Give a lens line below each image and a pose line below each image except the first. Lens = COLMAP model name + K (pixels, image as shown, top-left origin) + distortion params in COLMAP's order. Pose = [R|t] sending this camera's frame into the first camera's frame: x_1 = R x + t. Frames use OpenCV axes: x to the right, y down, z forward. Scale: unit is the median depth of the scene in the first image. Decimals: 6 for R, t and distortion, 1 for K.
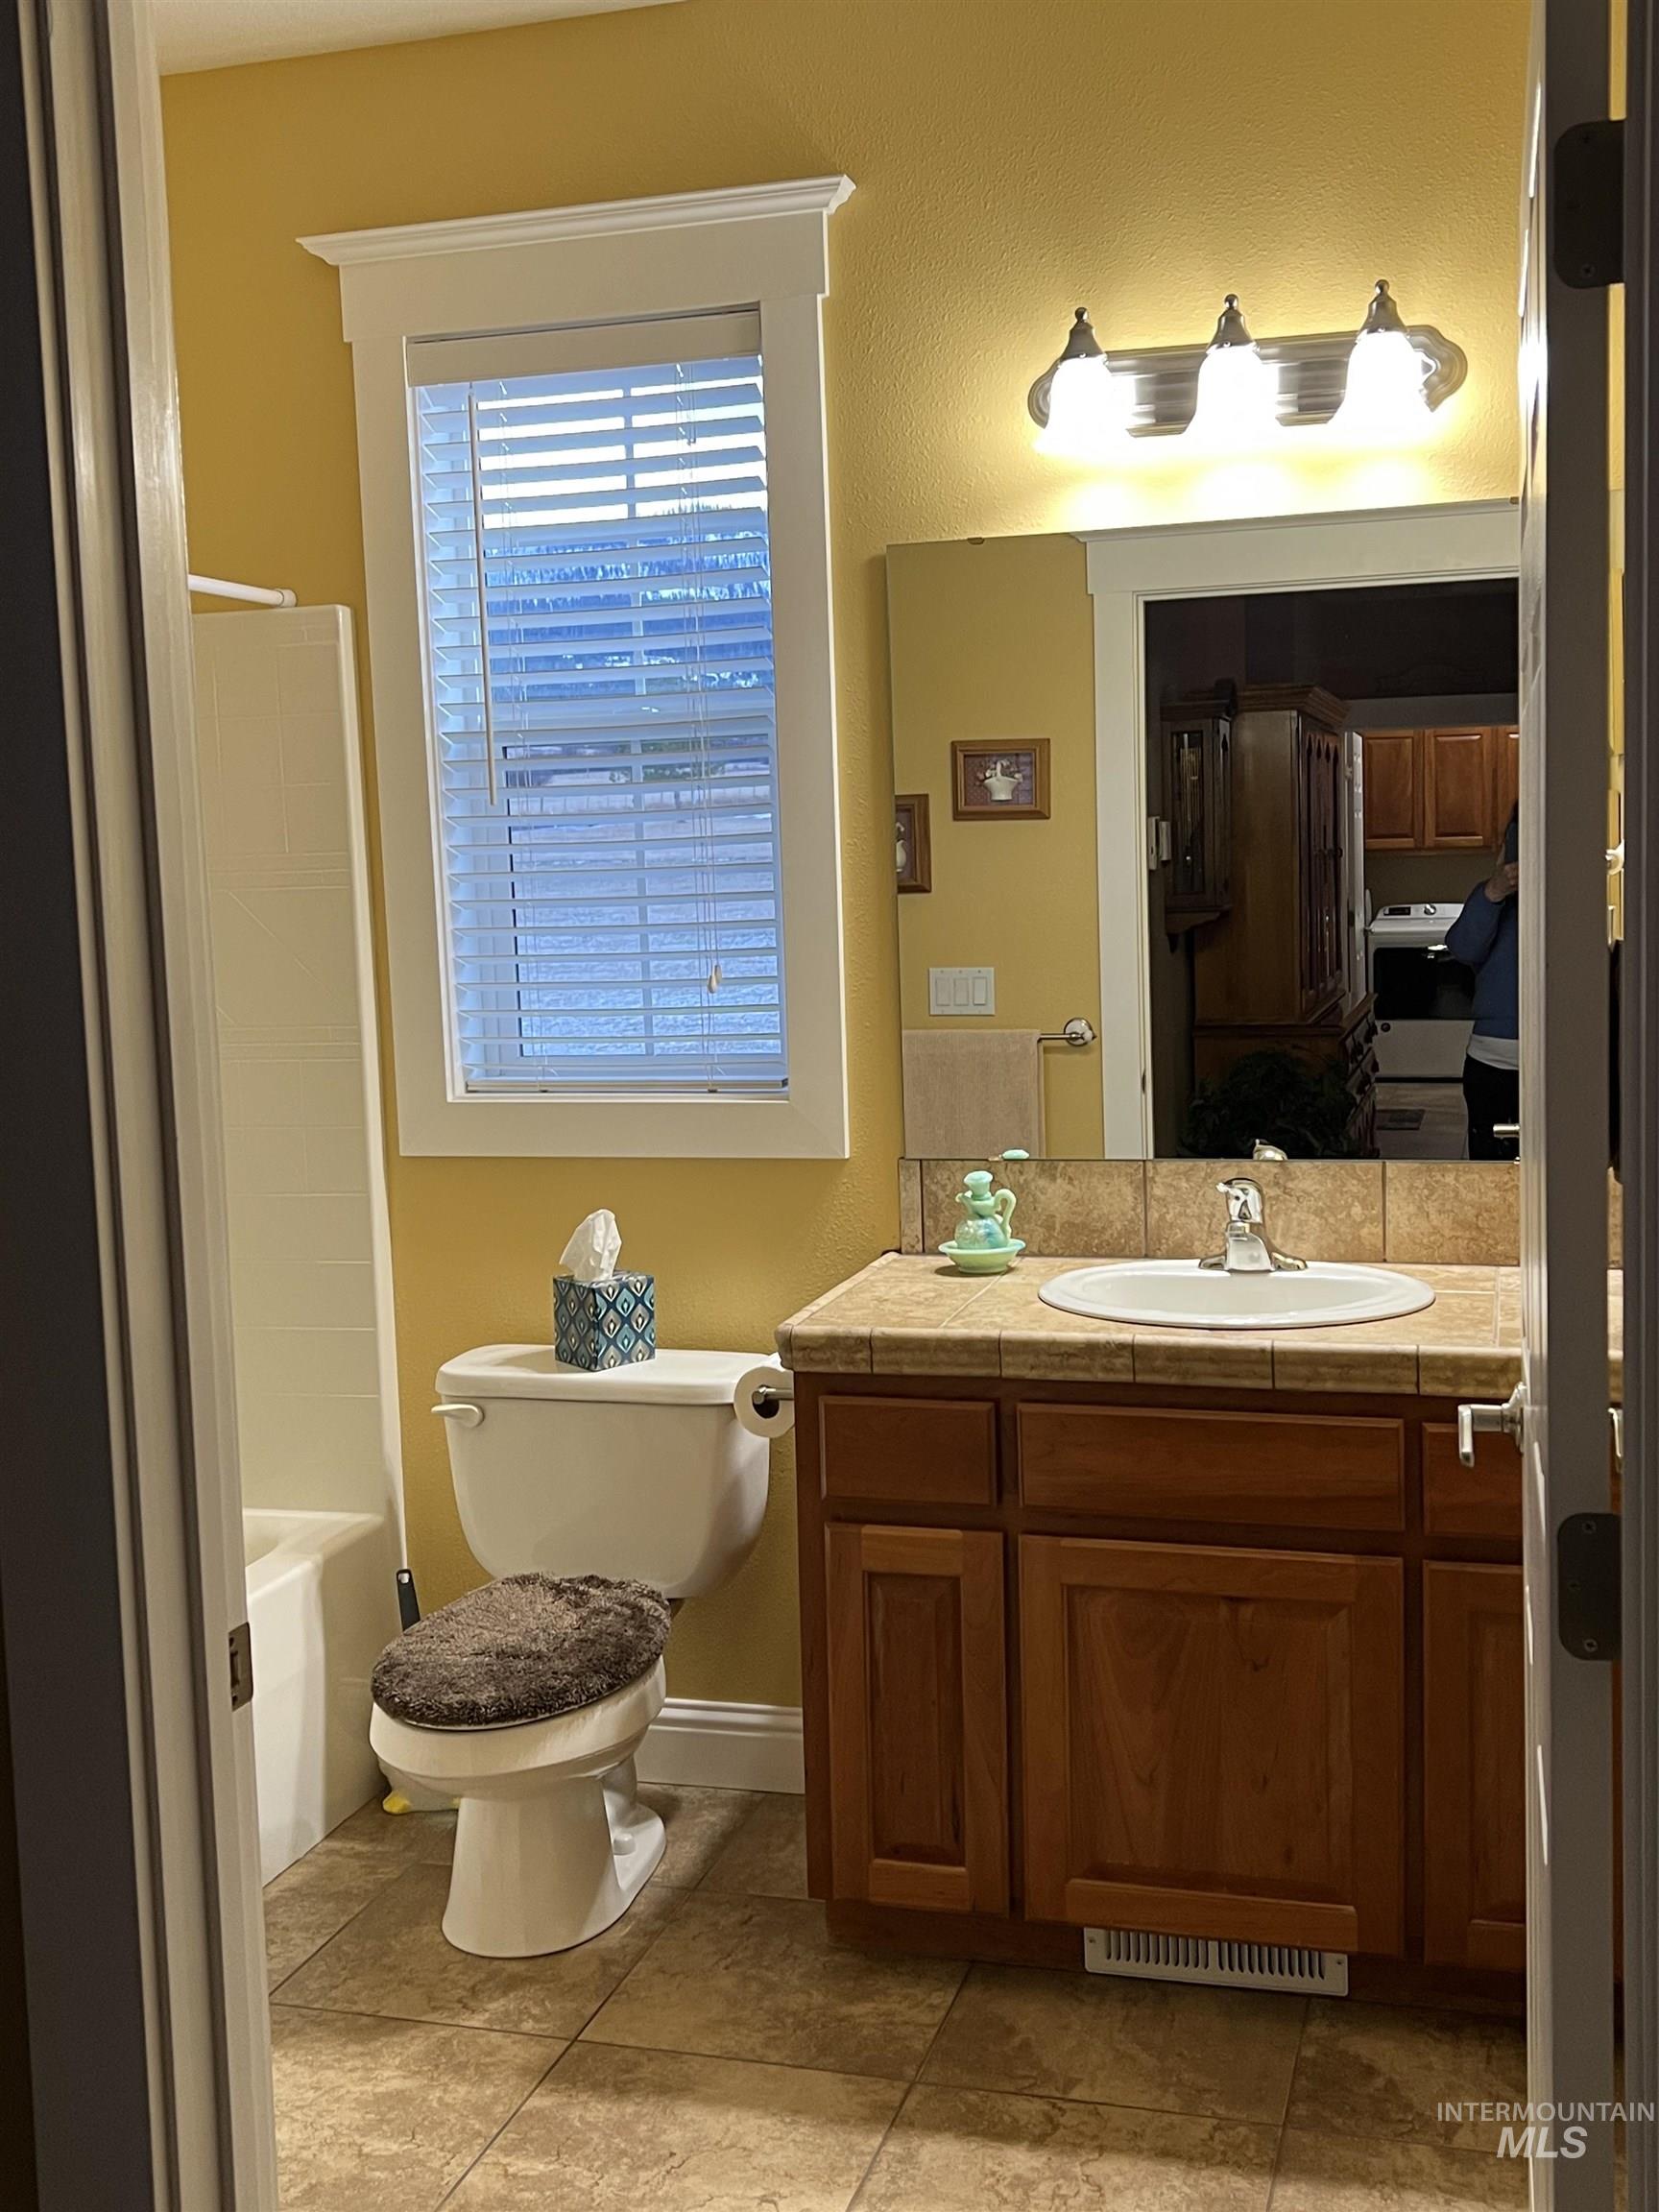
lens RADIAL K [[2320.1, 0, 829.6], [0, 2320.1, 1104.8], [0, 0, 1]] dist [0.005195, 0.000000]
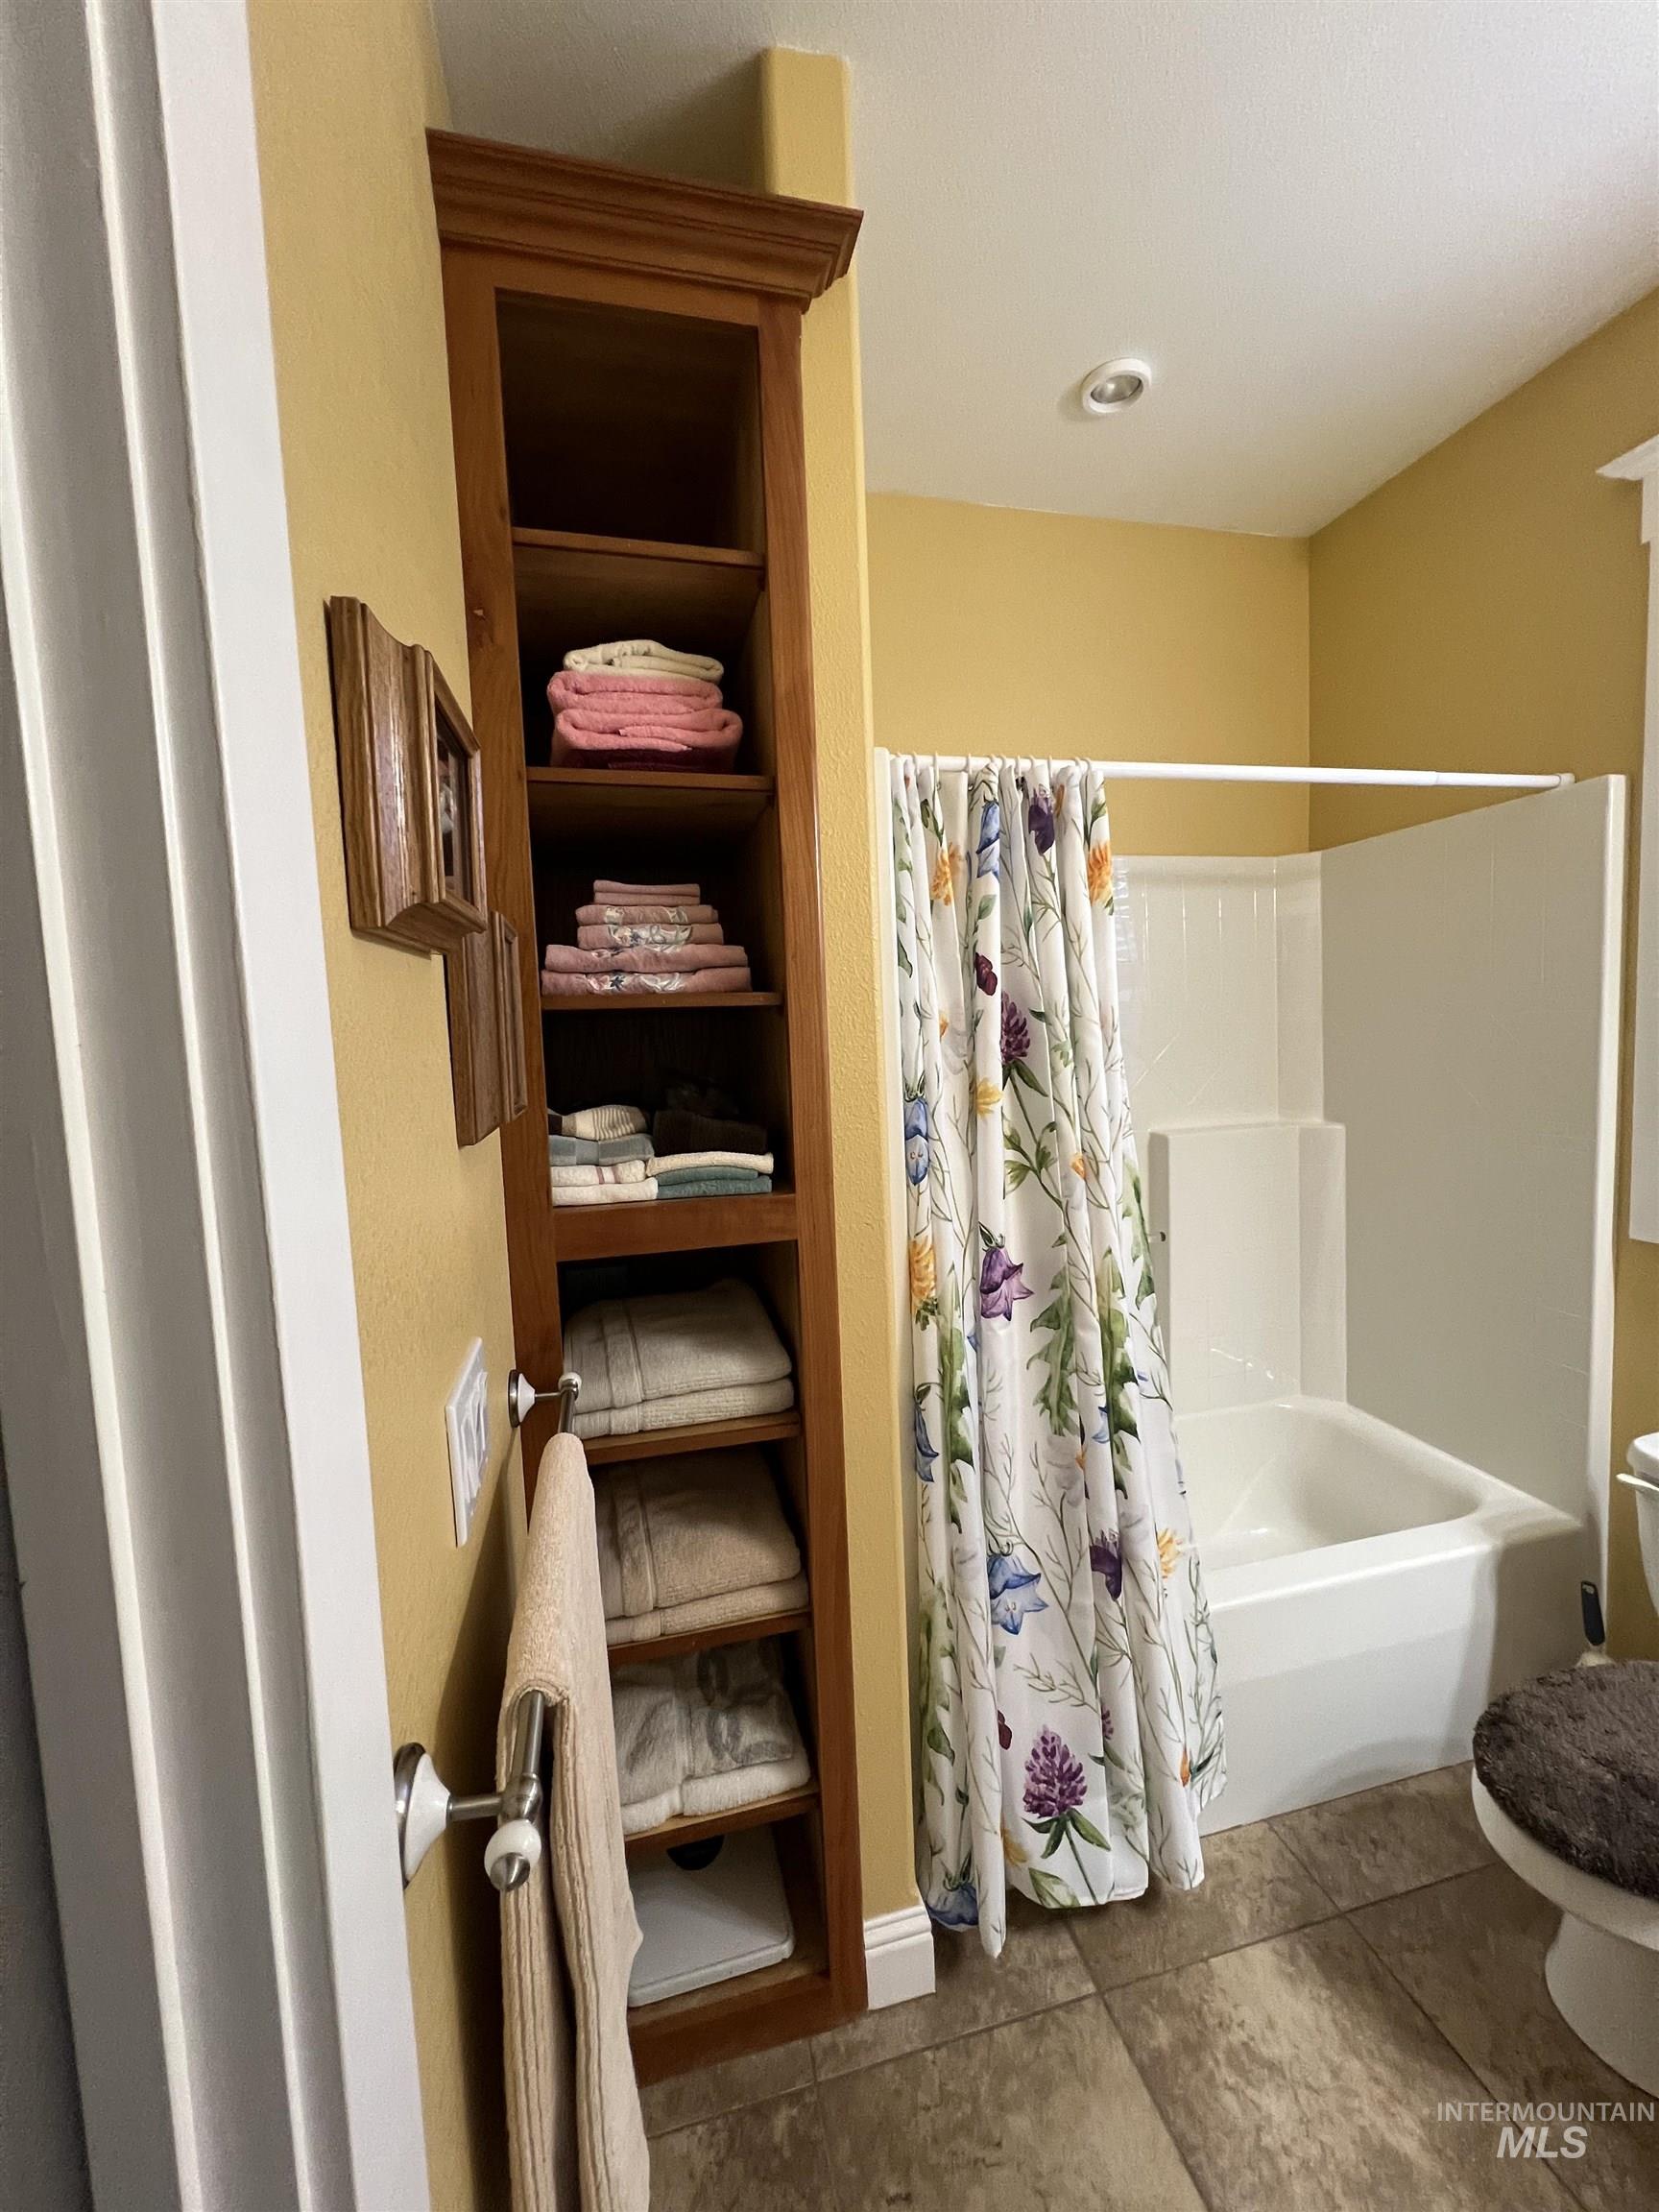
lens RADIAL K [[890.7, 0, 833.1], [0, 890.7, 1095.7], [0, 0, 1]] dist [0.000595, -0.000358]
pose [[0.505867, 0.082658, -0.858642, -0.007660], [-0.069012, 0.996086, 0.055231, -0.050643], [0.859847, 0.031317, 0.509591, 0.443015]]
